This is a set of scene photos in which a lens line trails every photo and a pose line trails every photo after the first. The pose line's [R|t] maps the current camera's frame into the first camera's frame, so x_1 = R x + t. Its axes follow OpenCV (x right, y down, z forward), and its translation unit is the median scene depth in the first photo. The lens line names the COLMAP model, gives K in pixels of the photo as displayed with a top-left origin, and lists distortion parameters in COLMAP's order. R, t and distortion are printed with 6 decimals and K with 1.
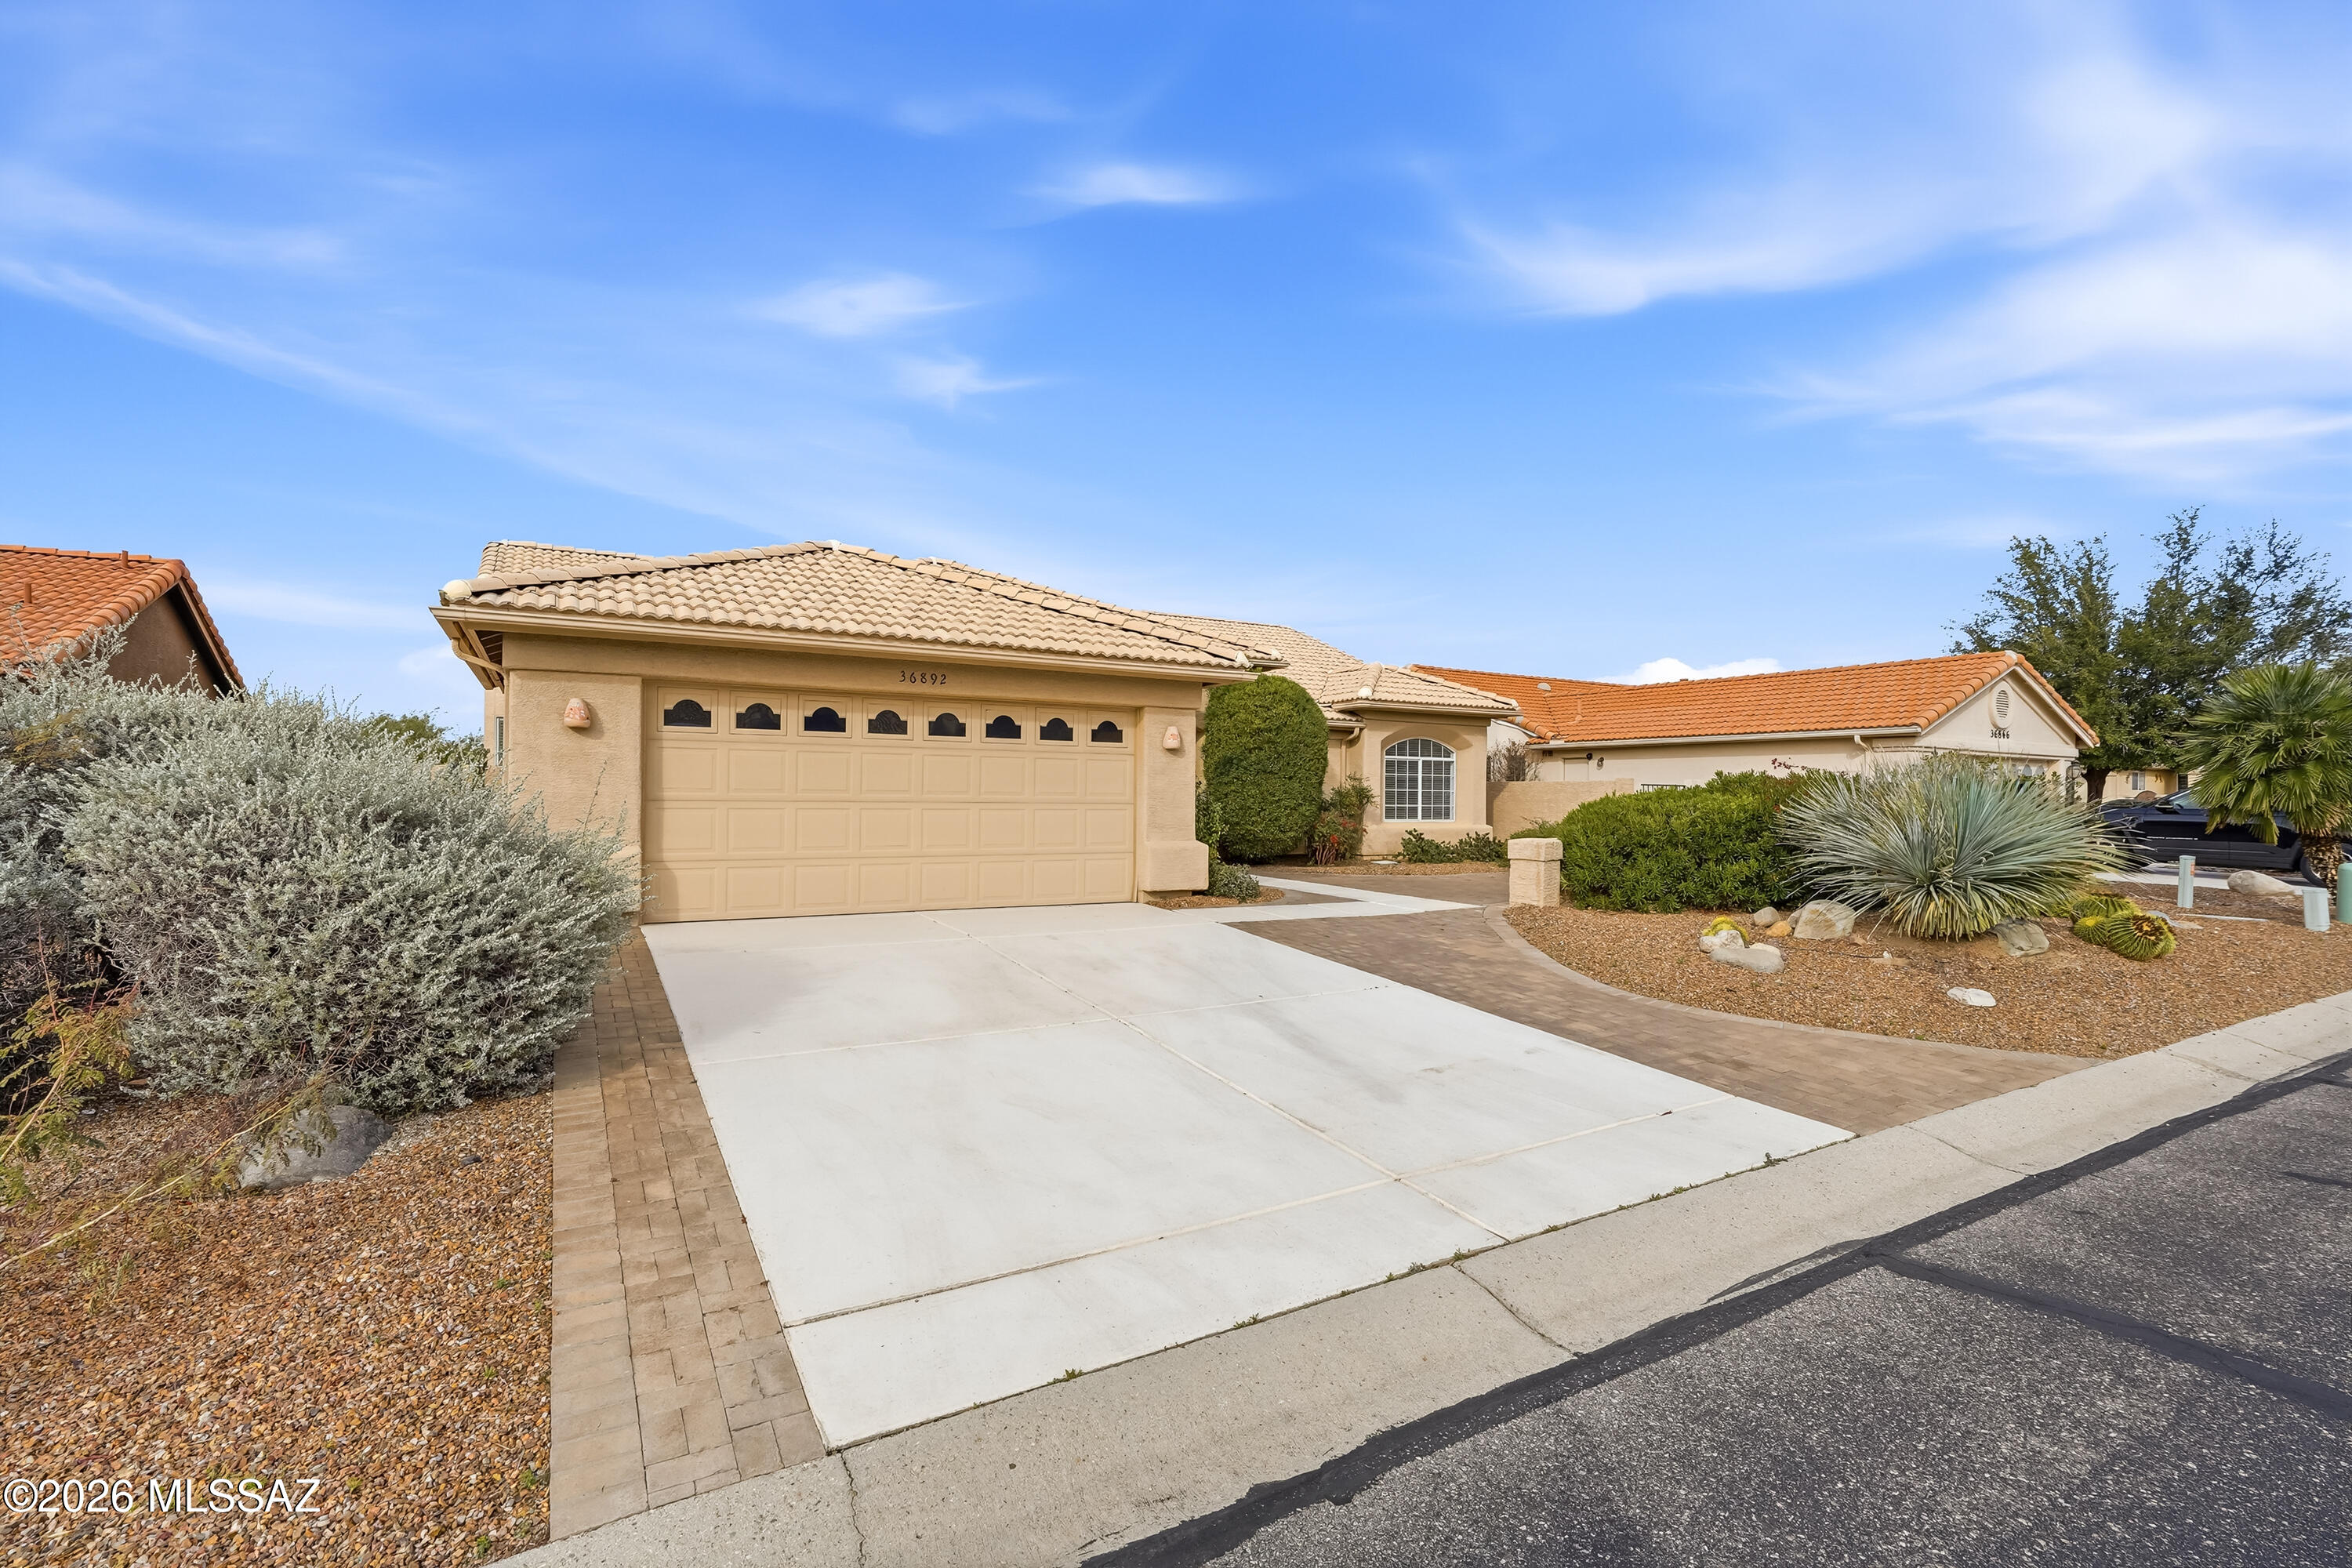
lens RADIAL K [[1074.8, 0, 1167.4], [0, 1074.8, 791.3], [0, 0, 1]] dist [-0.001537, 0.000108]
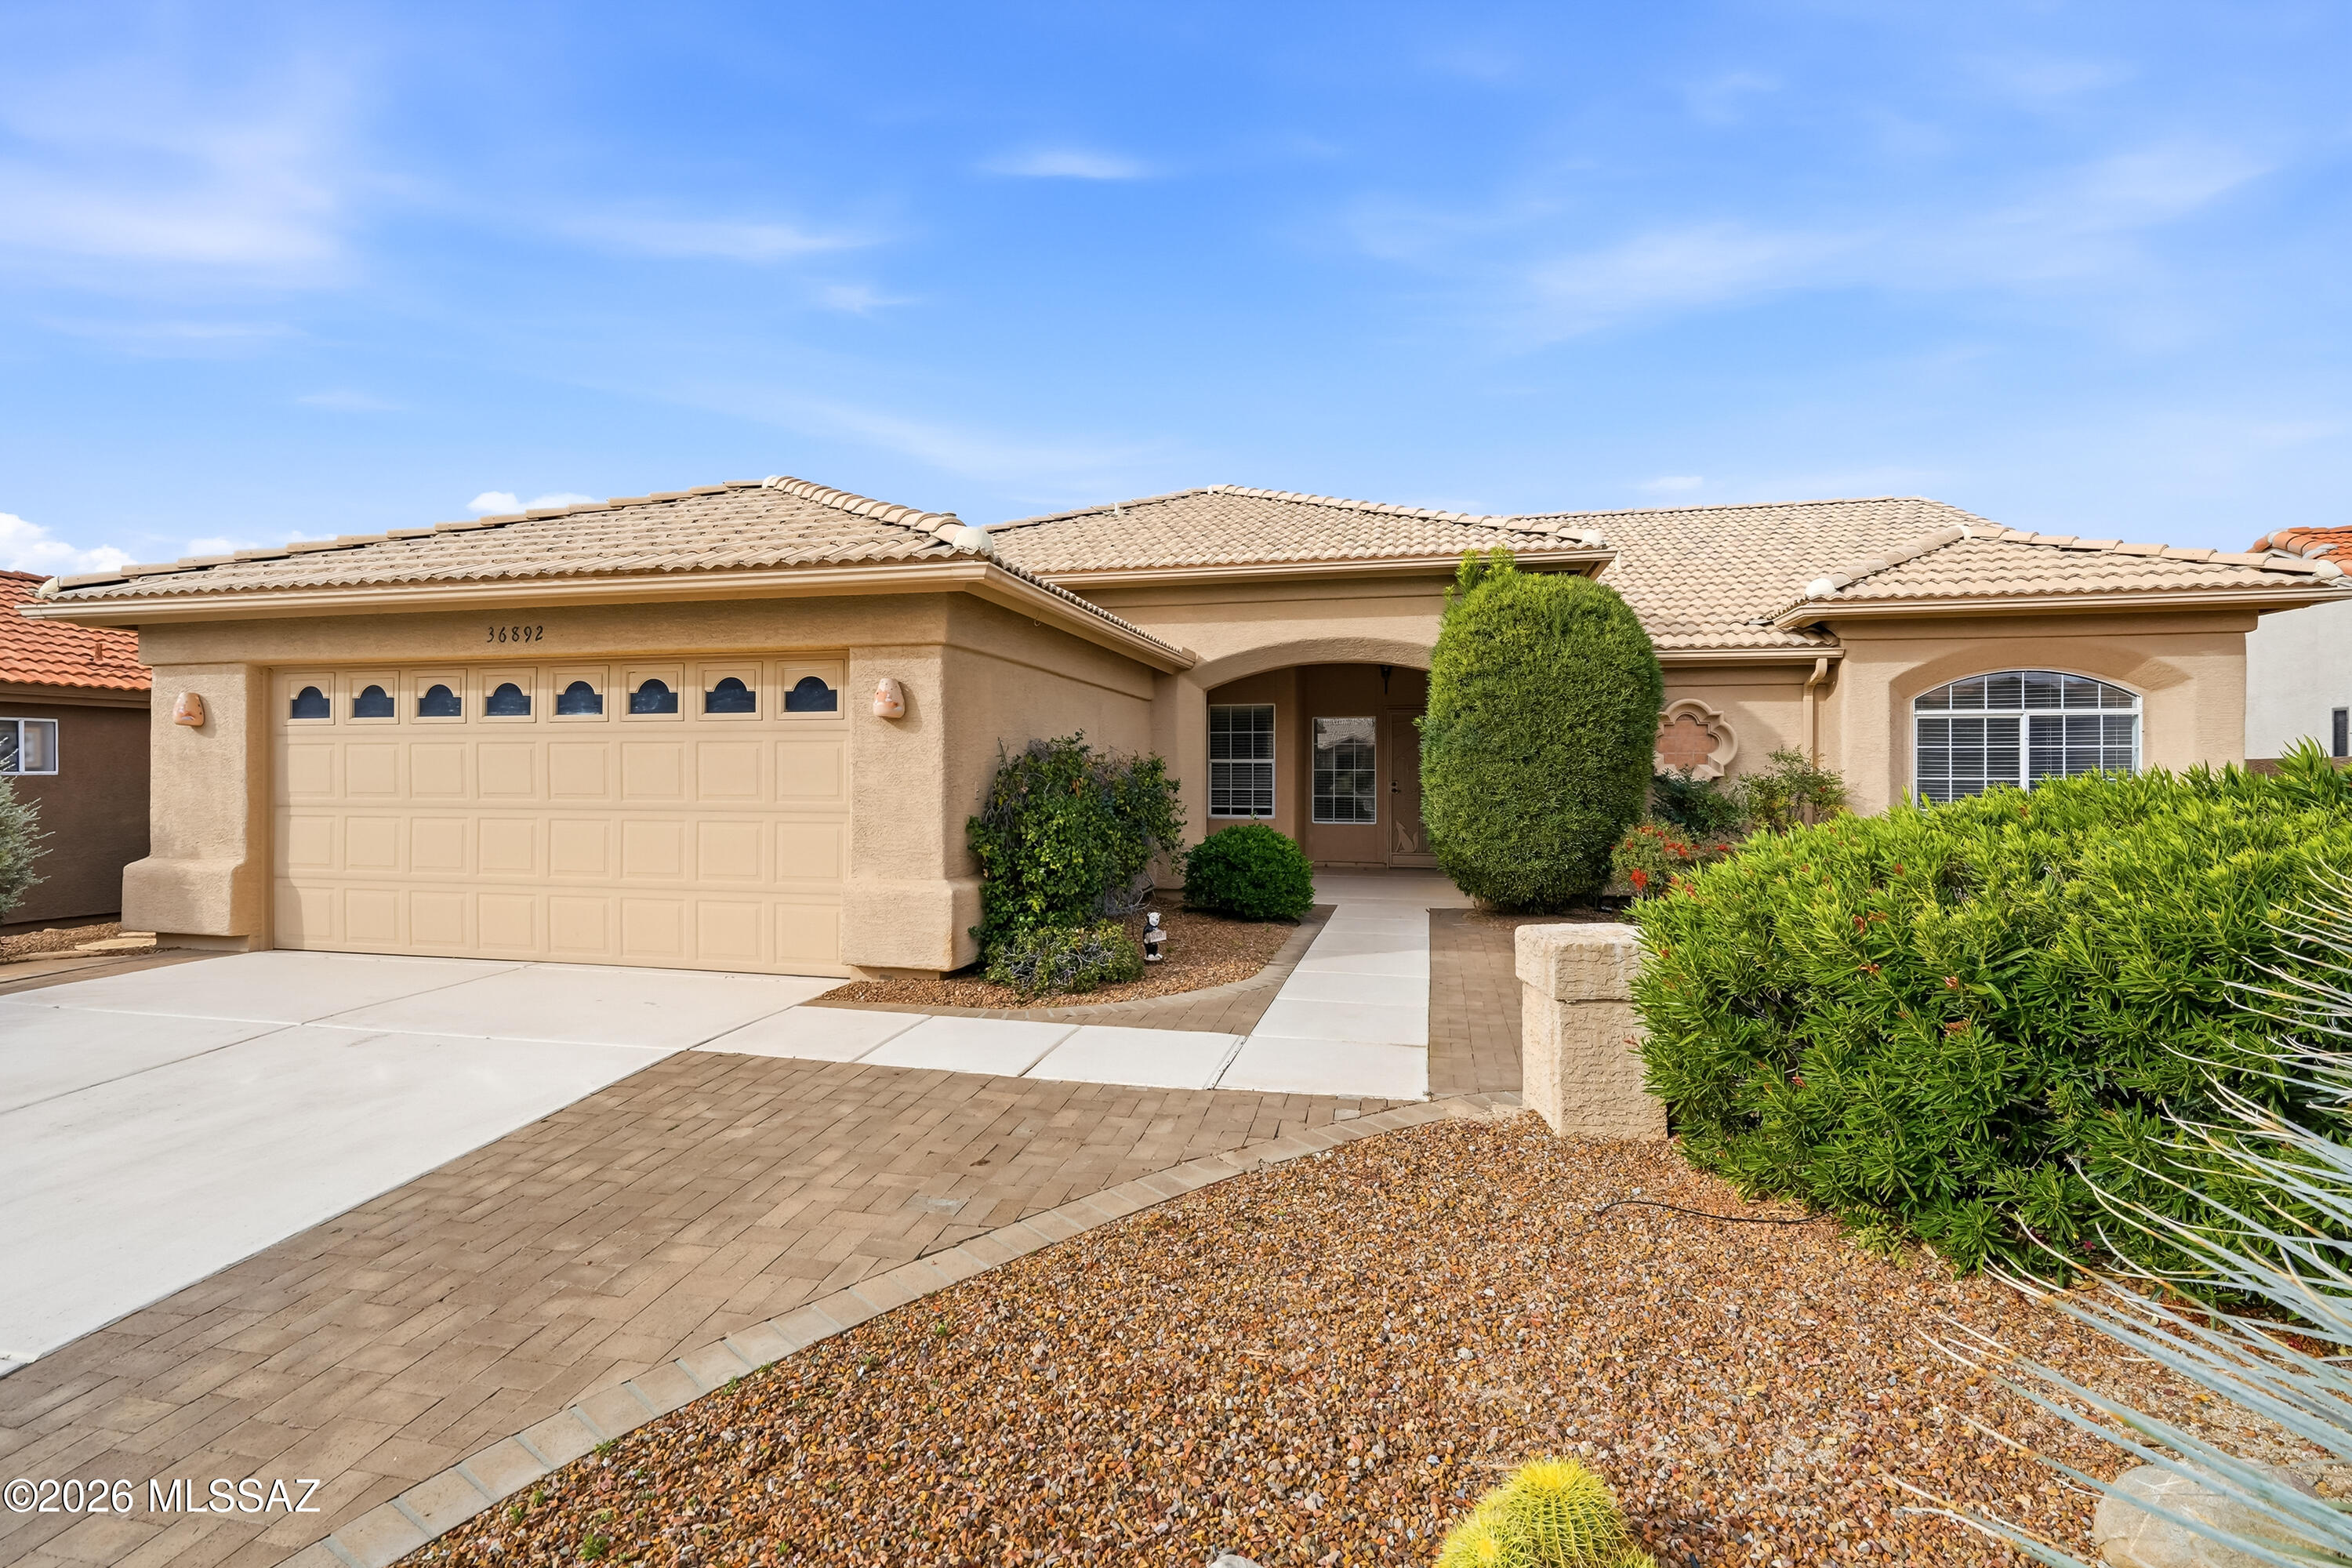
lens RADIAL K [[1074.8, 0, 1167.4], [0, 1074.8, 791.3], [0, 0, 1]] dist [-0.001537, 0.000108]
pose [[0.730476, 0.000630, -0.682938, 0.339558], [0.007735, 0.999928, 0.009196, -0.003216], [0.682894, -0.012000, 0.730418, 0.466865]]
